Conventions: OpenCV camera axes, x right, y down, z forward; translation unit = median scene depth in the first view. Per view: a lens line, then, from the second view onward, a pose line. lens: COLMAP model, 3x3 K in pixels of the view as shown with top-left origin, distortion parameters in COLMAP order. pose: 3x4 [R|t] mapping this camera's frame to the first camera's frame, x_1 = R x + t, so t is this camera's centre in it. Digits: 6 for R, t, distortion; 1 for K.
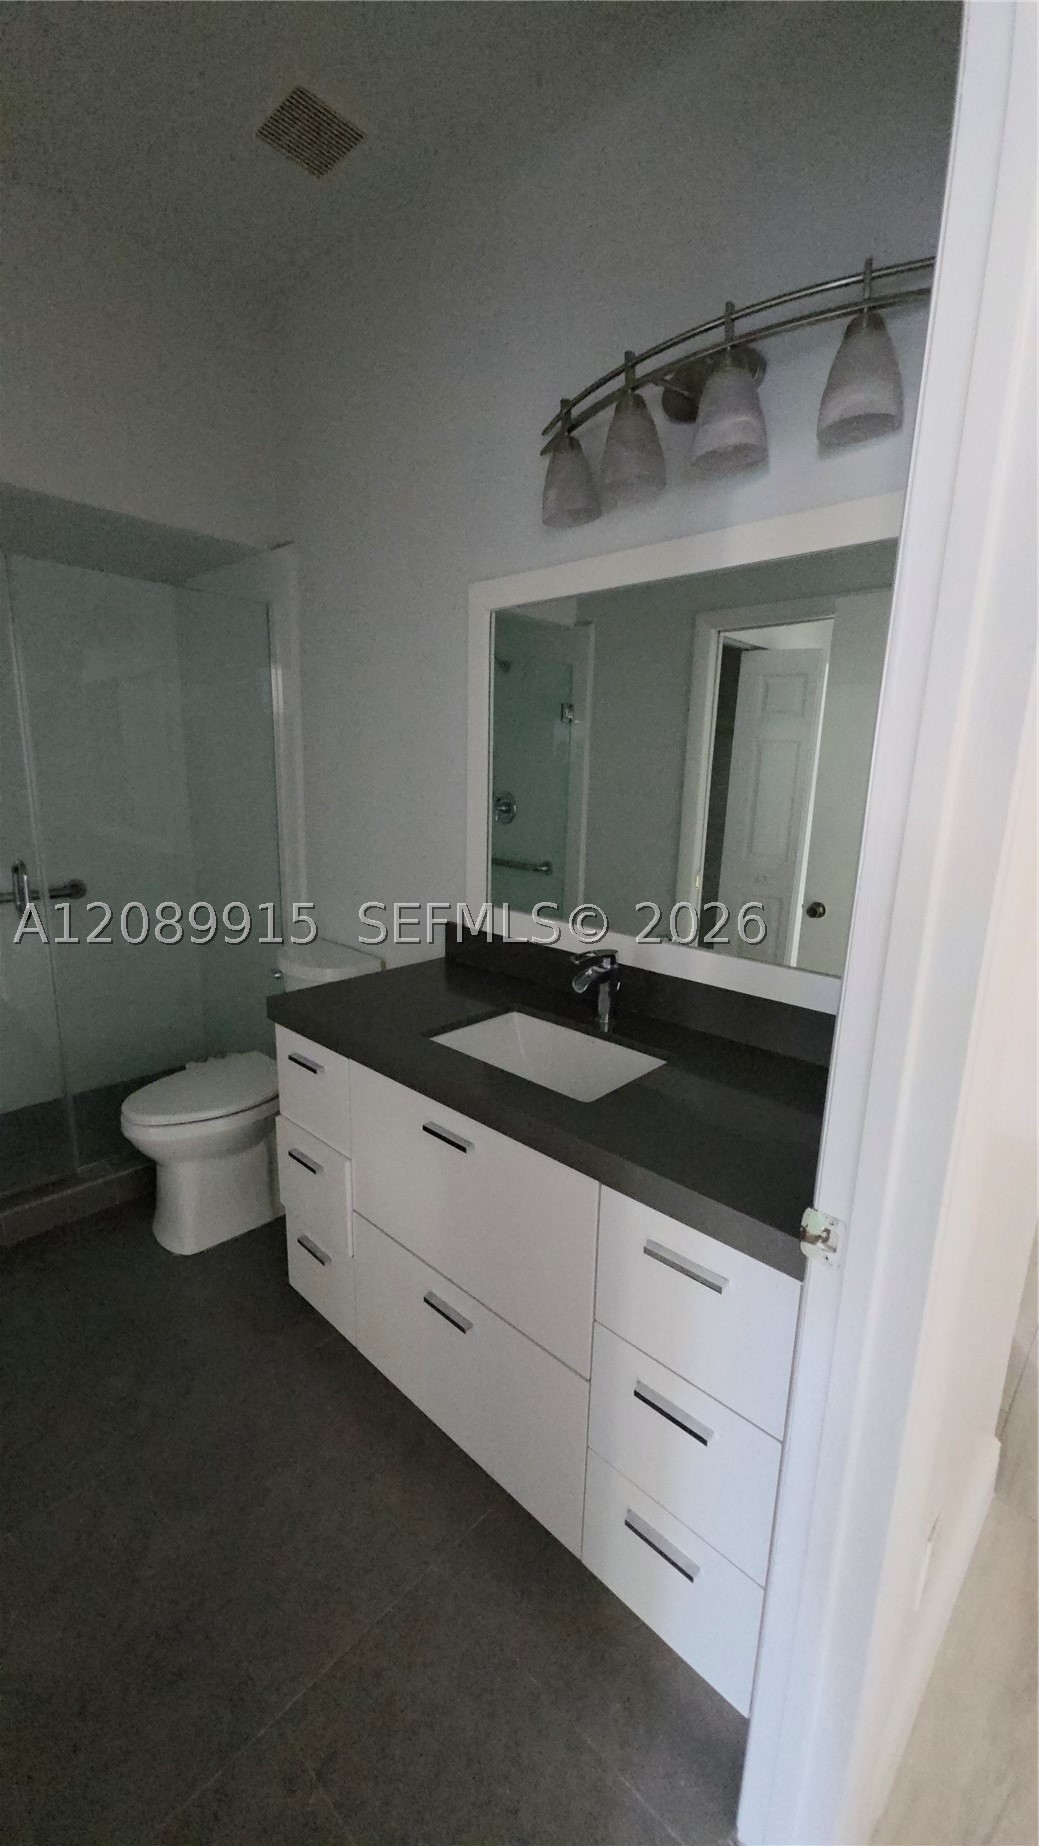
lens RADIAL K [[733.2, 0, 527.7], [0, 733.2, 928.8], [0, 0, 1]] dist [0.019341, -0.009692]
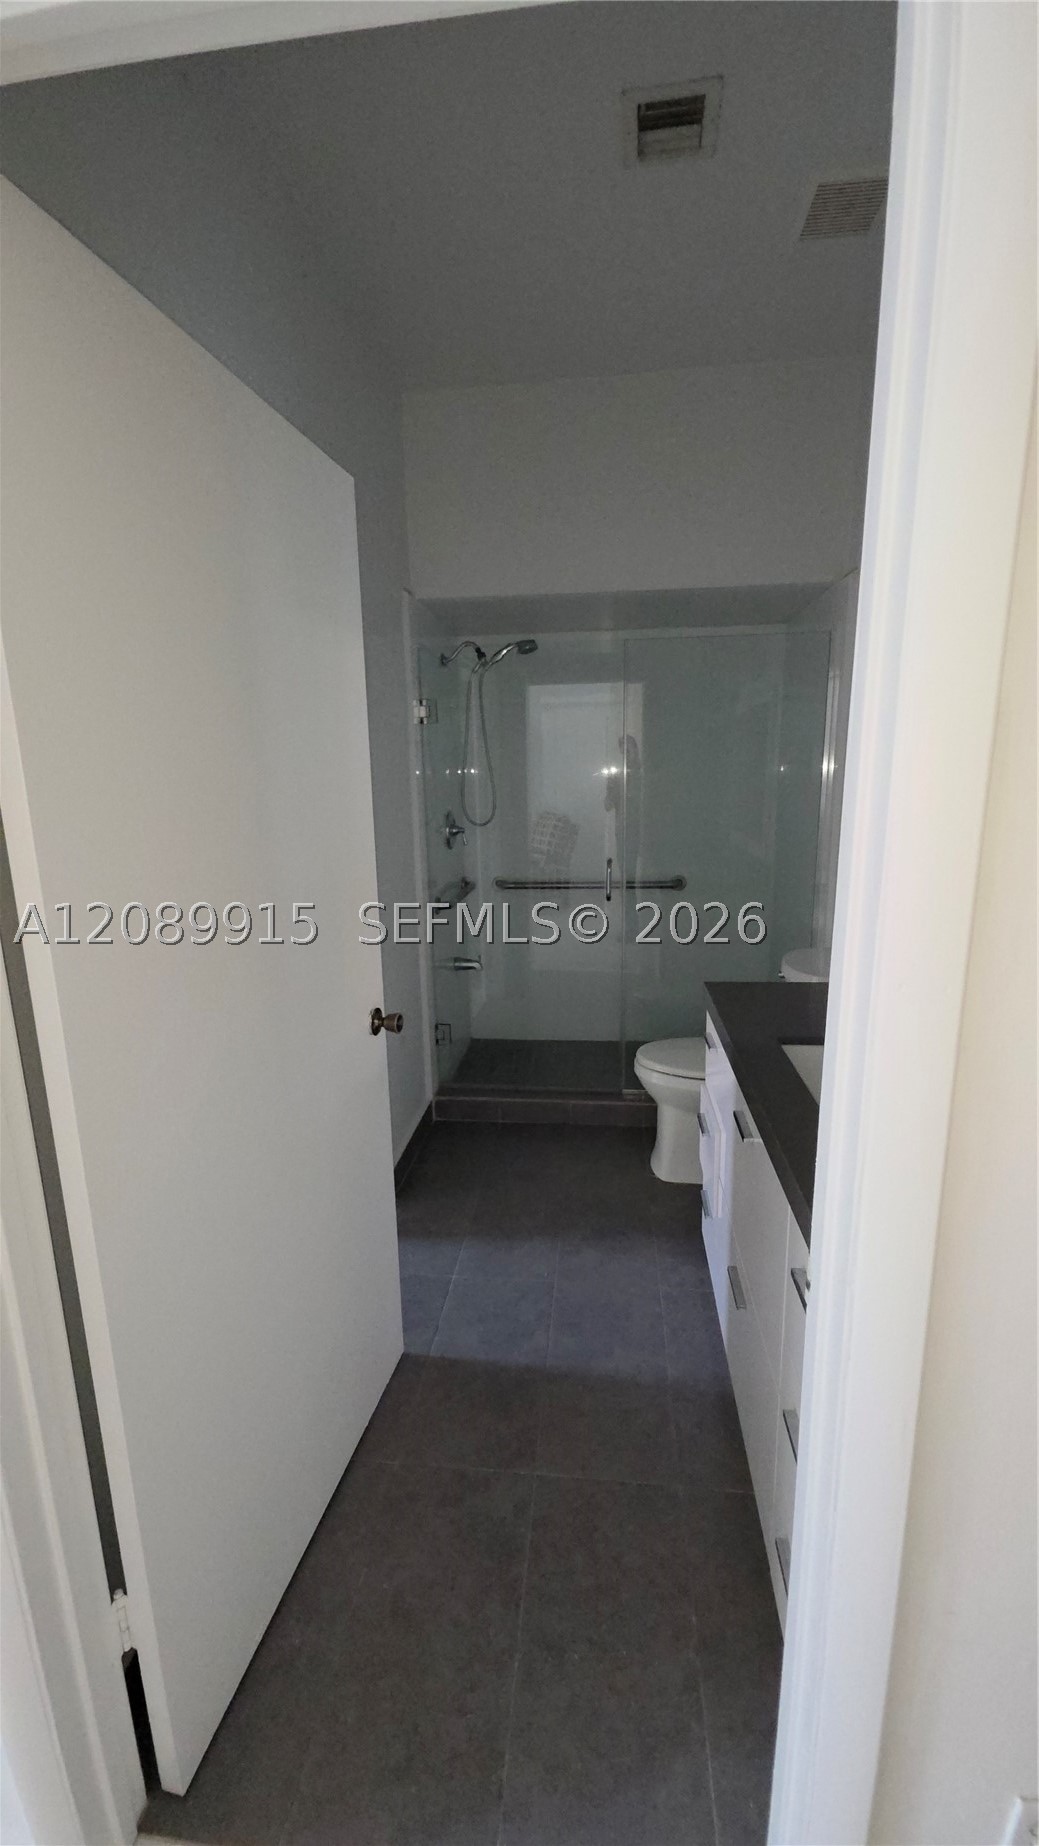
lens RADIAL K [[733.2, 0, 527.7], [0, 733.2, 928.8], [0, 0, 1]] dist [0.019341, -0.009692]
pose [[0.600052, 0.127638, -0.789712, 0.321322], [-0.132557, 0.989406, 0.059192, -0.021586], [0.788902, 0.069164, 0.610615, 0.031662]]
